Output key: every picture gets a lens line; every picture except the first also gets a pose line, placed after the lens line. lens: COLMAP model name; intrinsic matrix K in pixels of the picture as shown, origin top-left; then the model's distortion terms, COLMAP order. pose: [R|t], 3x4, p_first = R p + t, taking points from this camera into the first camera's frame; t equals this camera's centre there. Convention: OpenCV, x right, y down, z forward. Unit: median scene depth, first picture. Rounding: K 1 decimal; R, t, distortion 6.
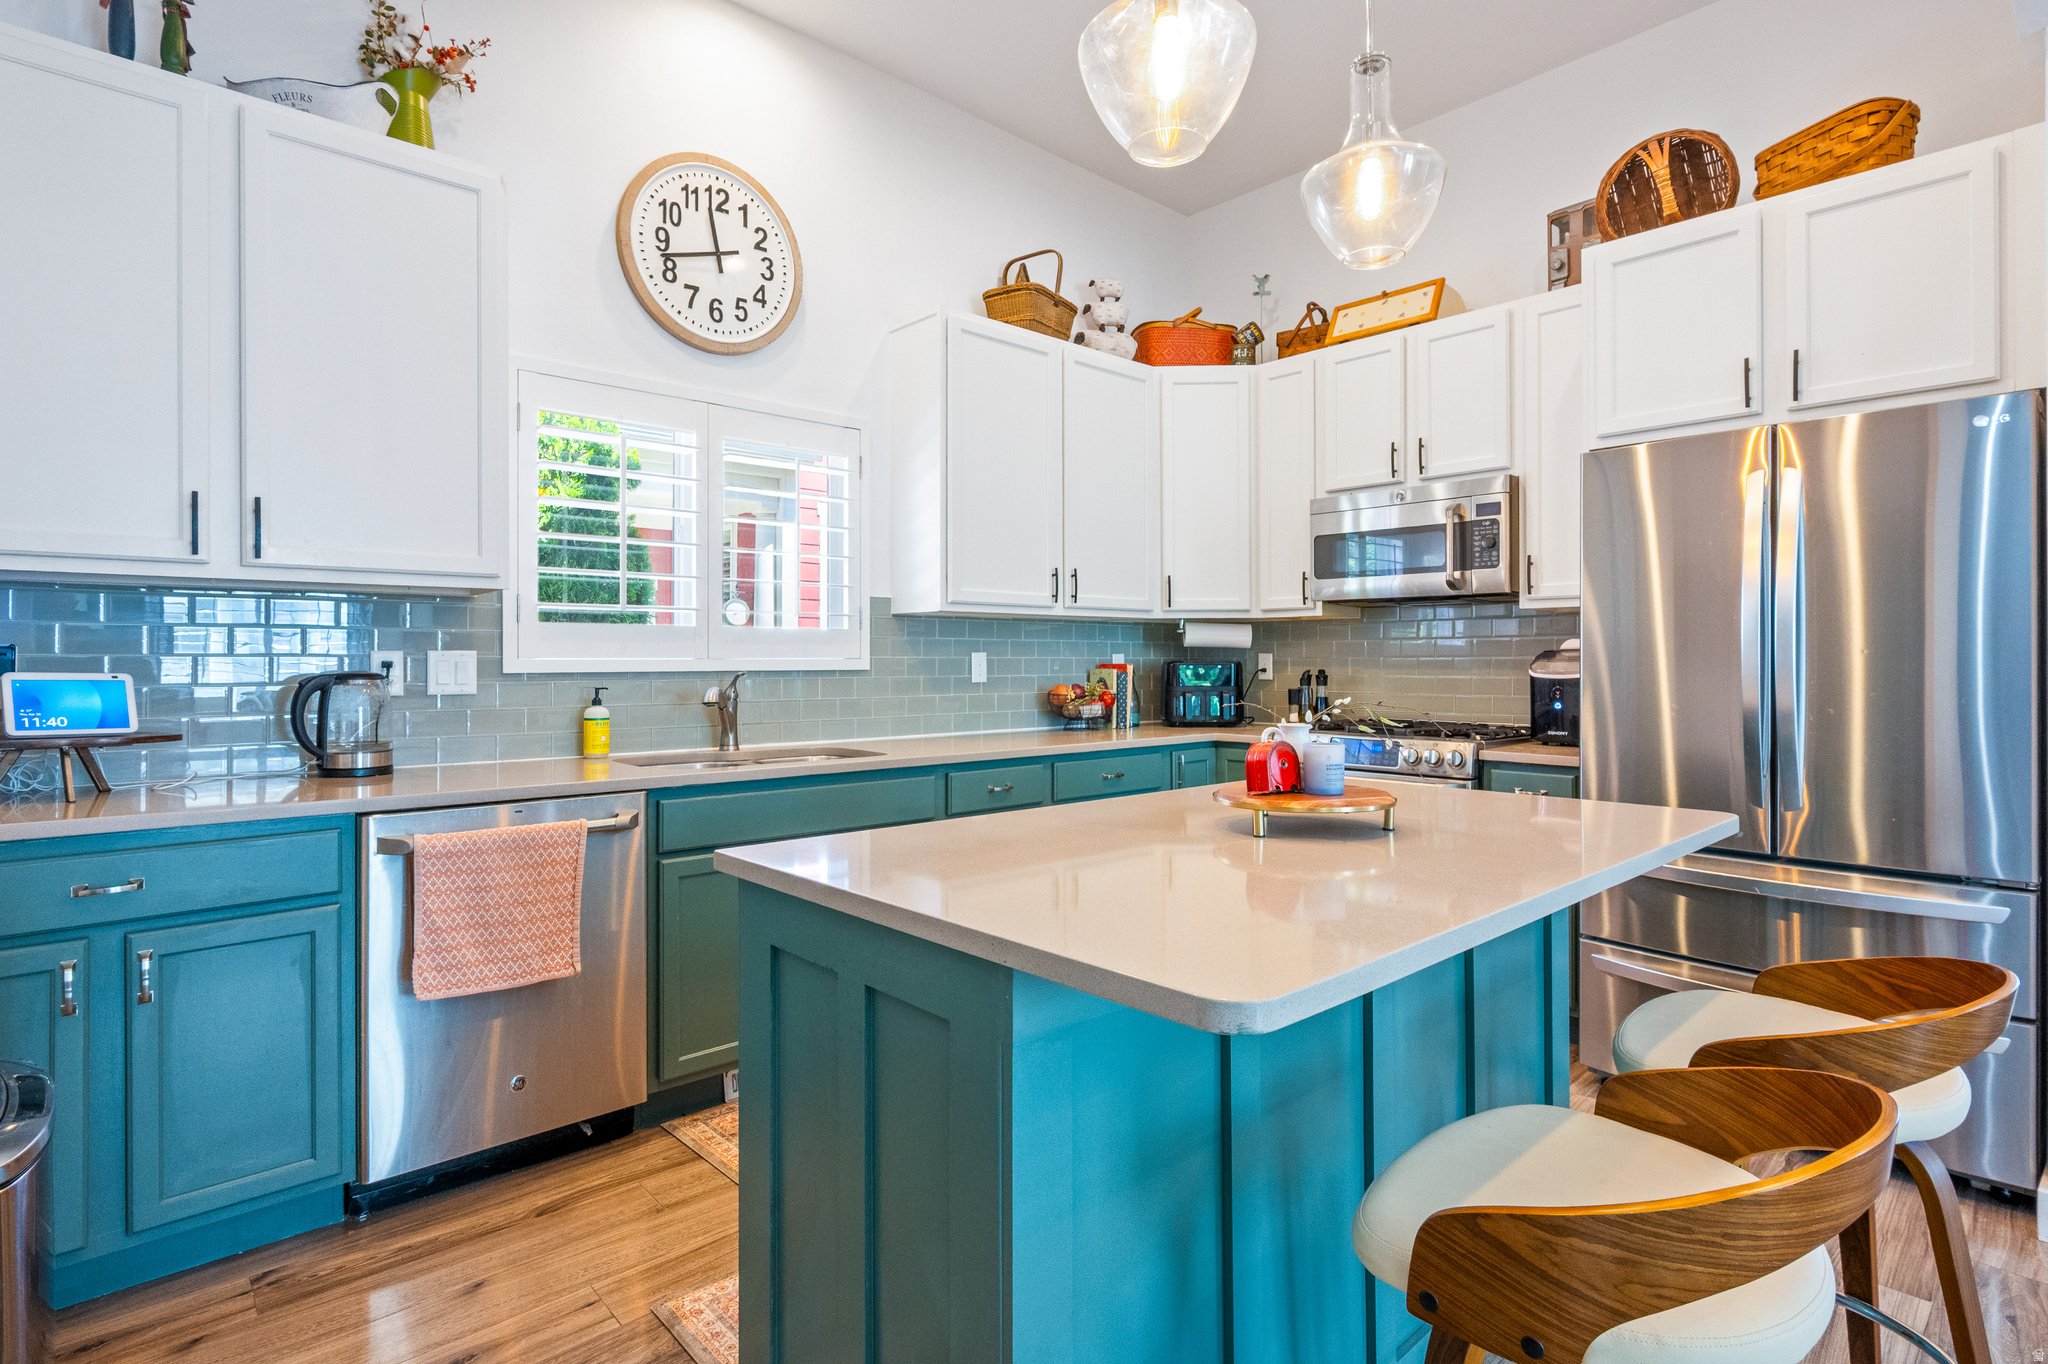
lens RADIAL K [[1017.3, 0, 1038.9], [0, 1017.3, 657.5], [0, 0, 1]] dist [-0.004346, 0.004923]
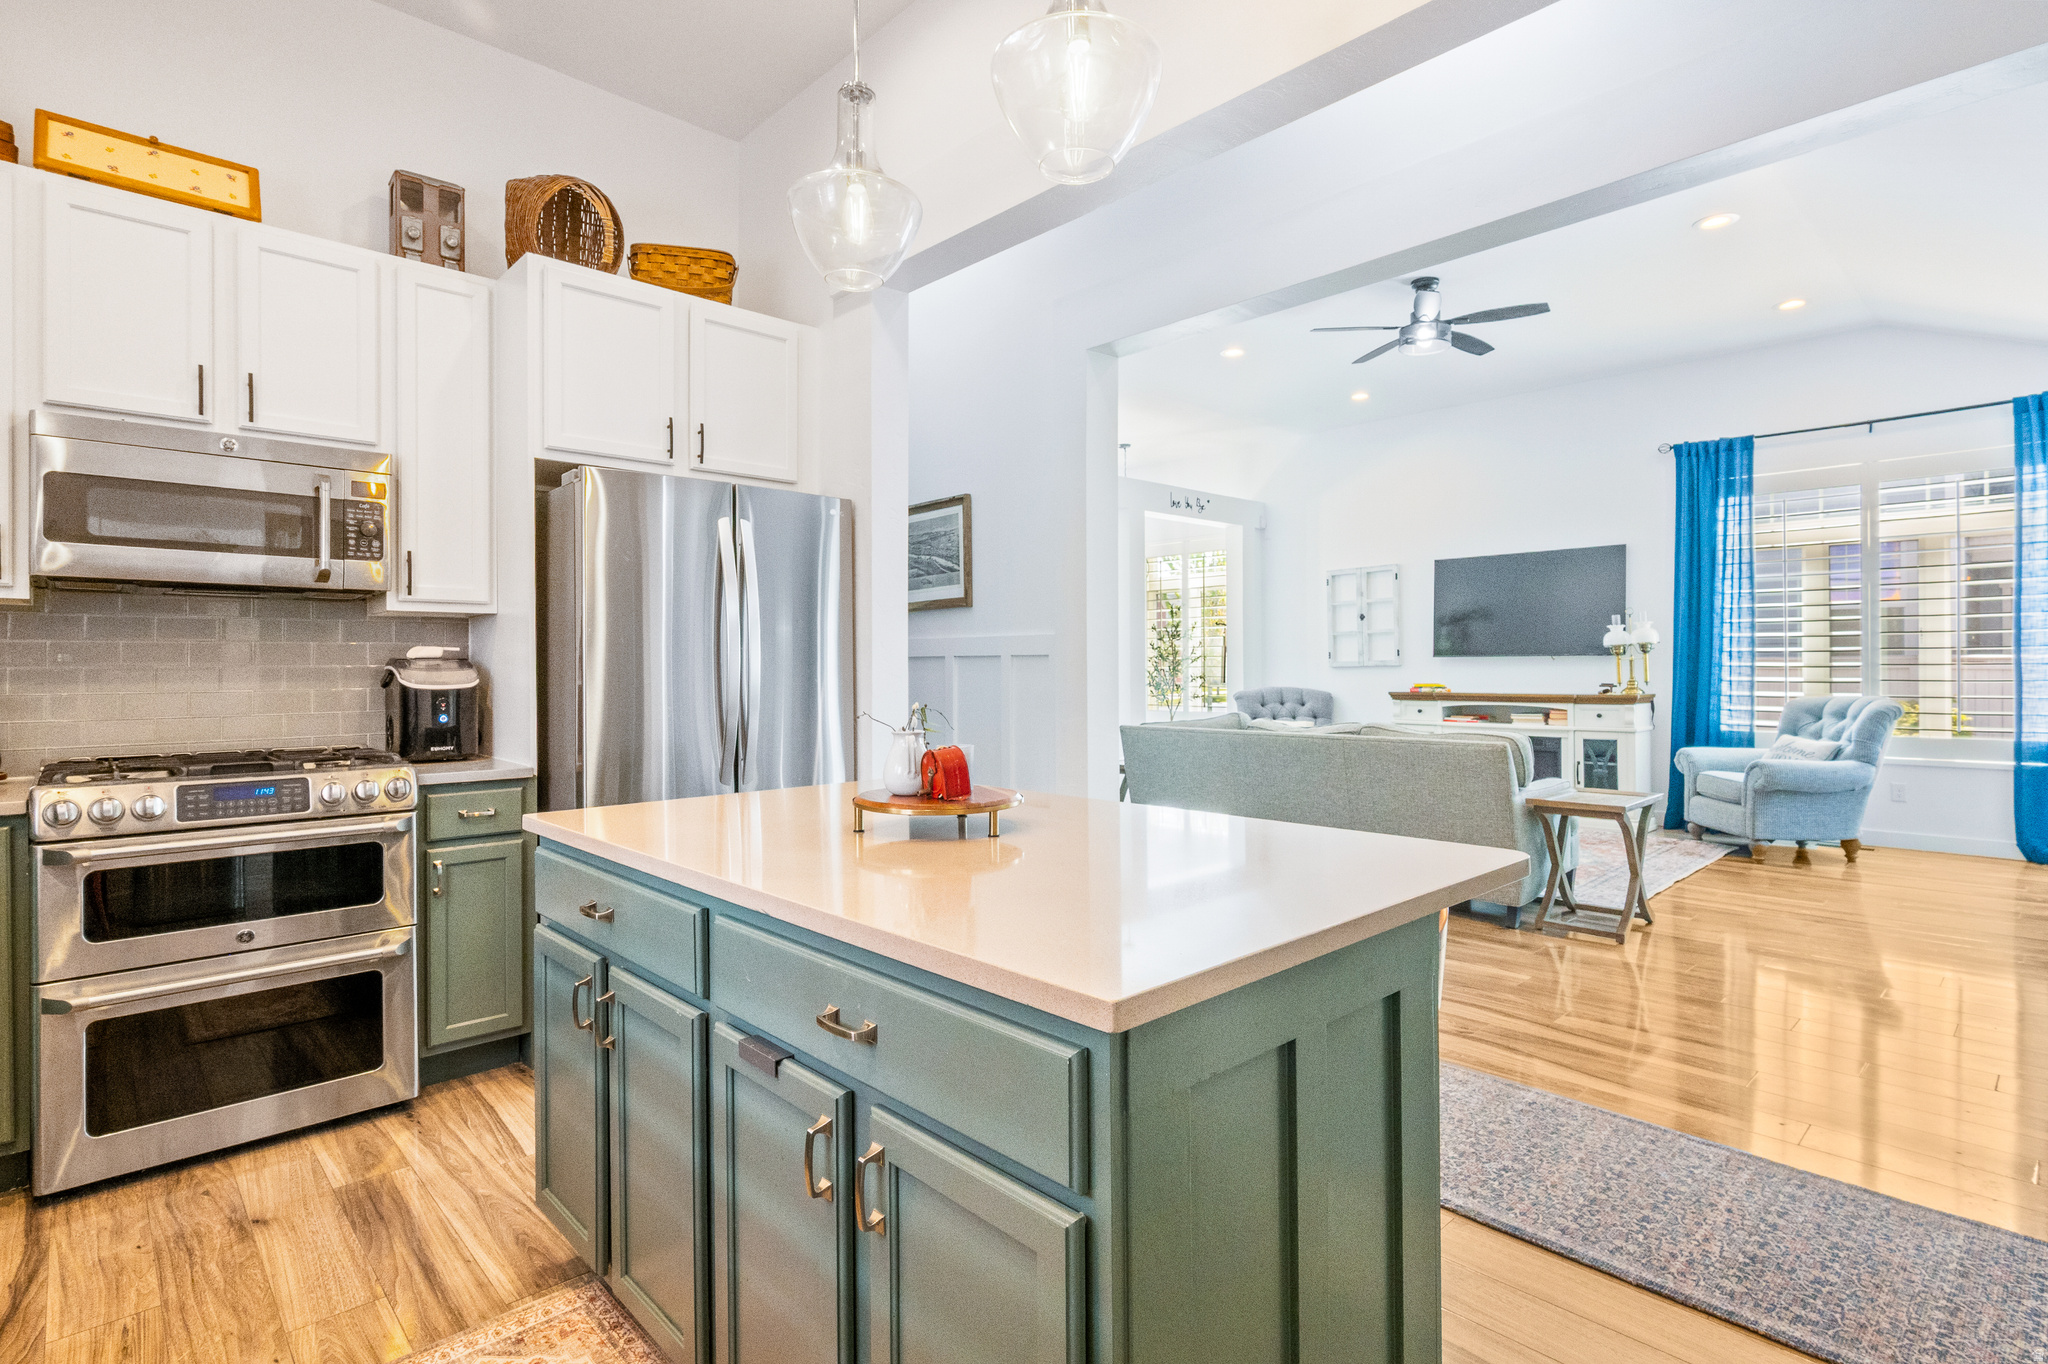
lens RADIAL K [[1017.3, 0, 997.7], [0, 1017.3, 674.3], [0, 0, 1]] dist [-0.004346, 0.004923]
pose [[0.003670, -0.007997, 0.999961, -0.381282], [-0.000980, 0.999968, 0.008001, -0.000755], [-0.999993, -0.001010, 0.003662, 0.454305]]
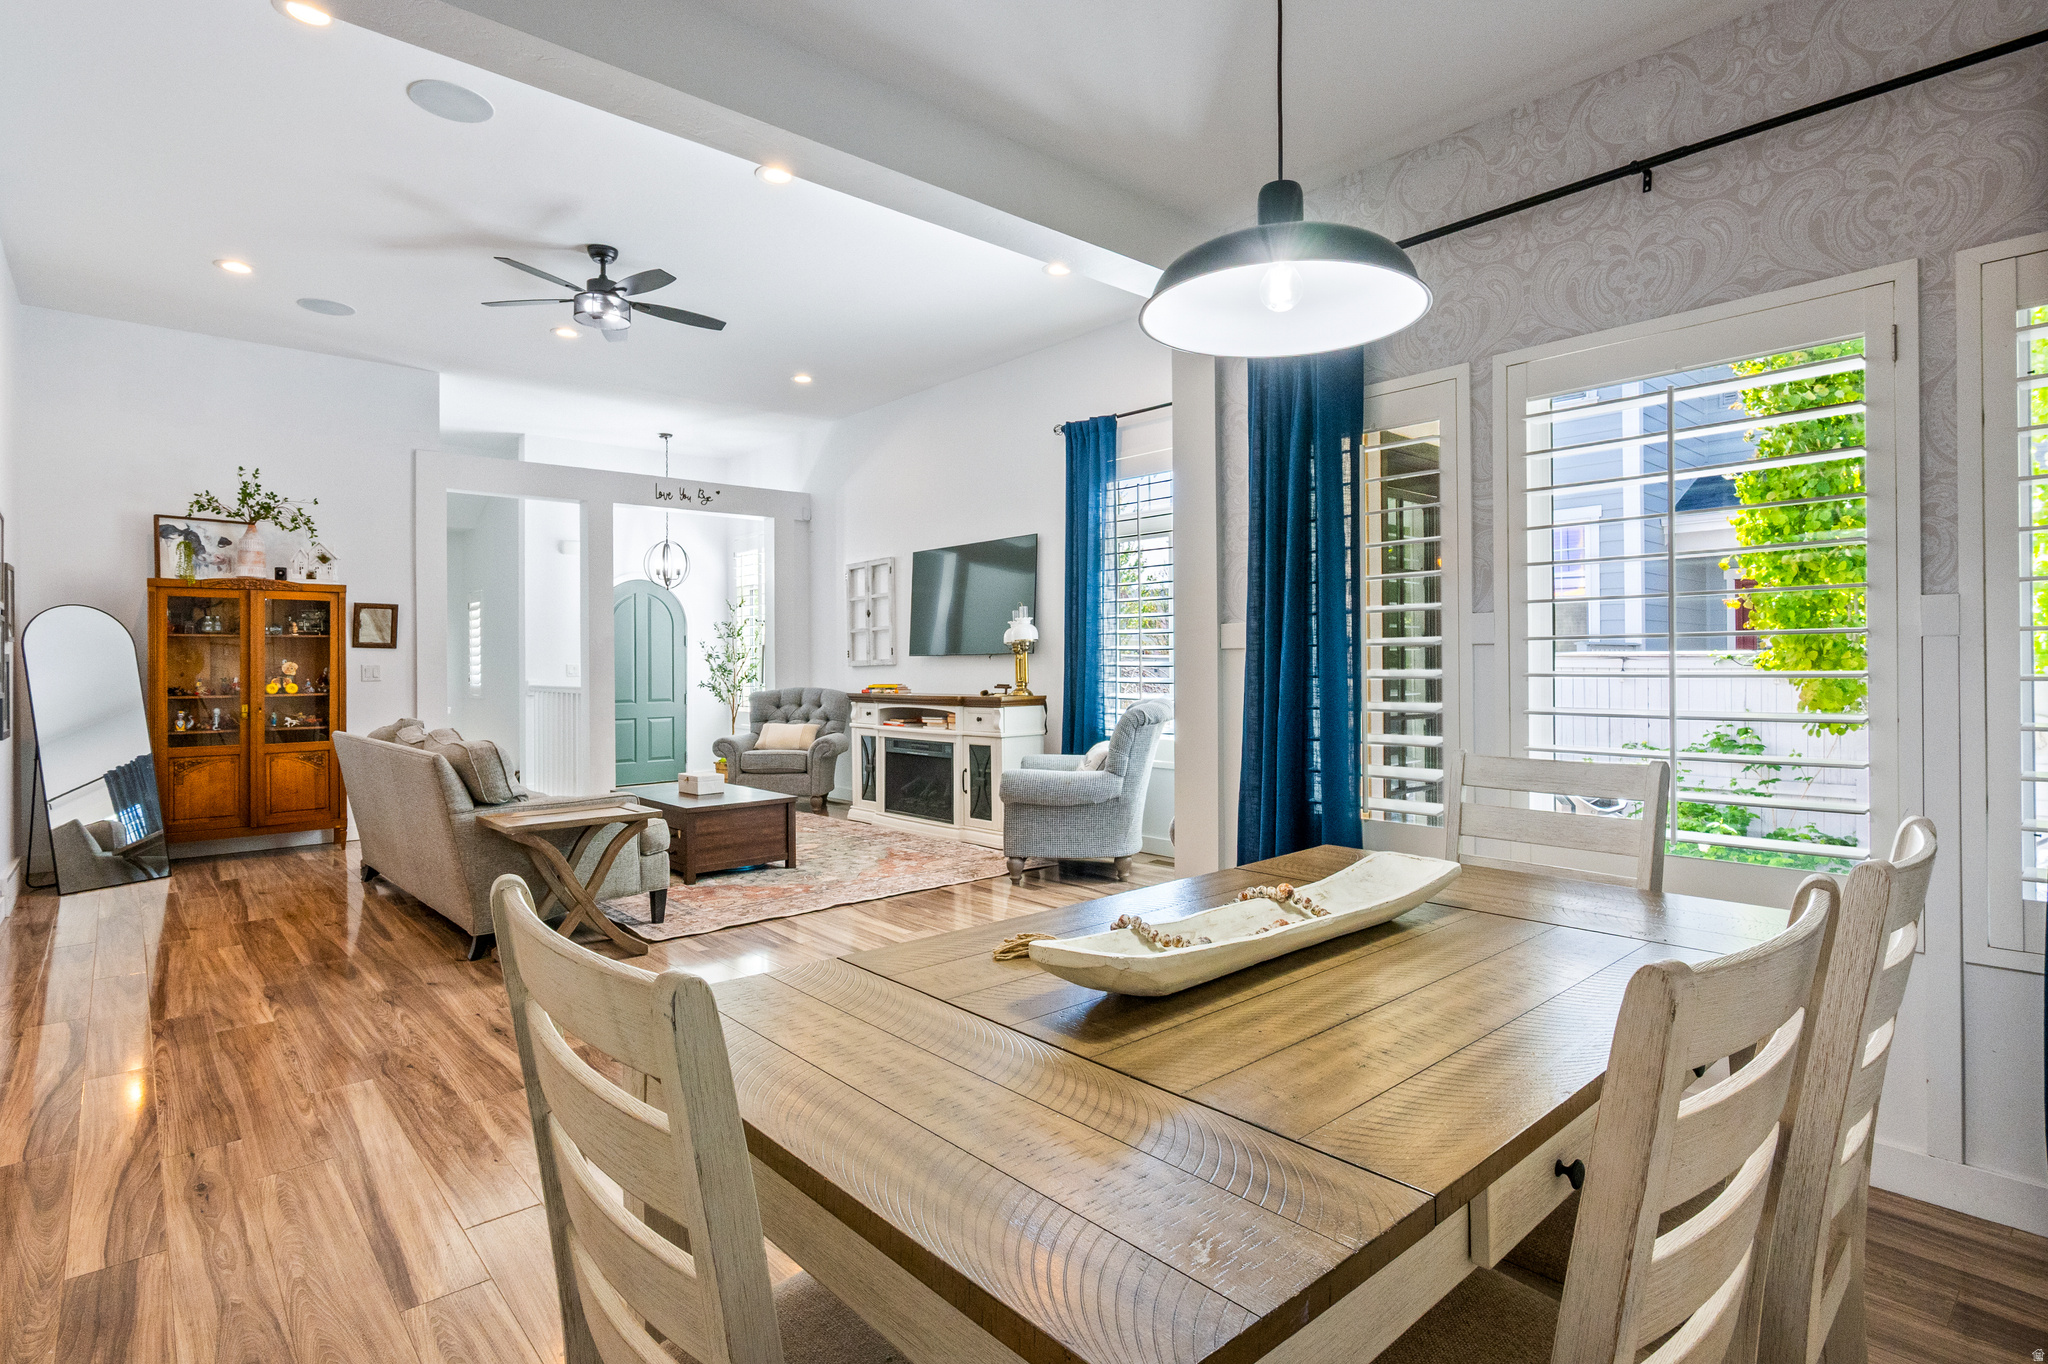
lens RADIAL K [[1017.3, 0, 1008.1], [0, 1017.3, 683.0], [0, 0, 1]] dist [-0.004346, 0.004923]
pose [[0.035773, -0.019640, 0.999167, -0.231141], [0.003067, 0.999804, 0.019543, -0.006696], [-0.999355, 0.002365, 0.035826, -0.810701]]
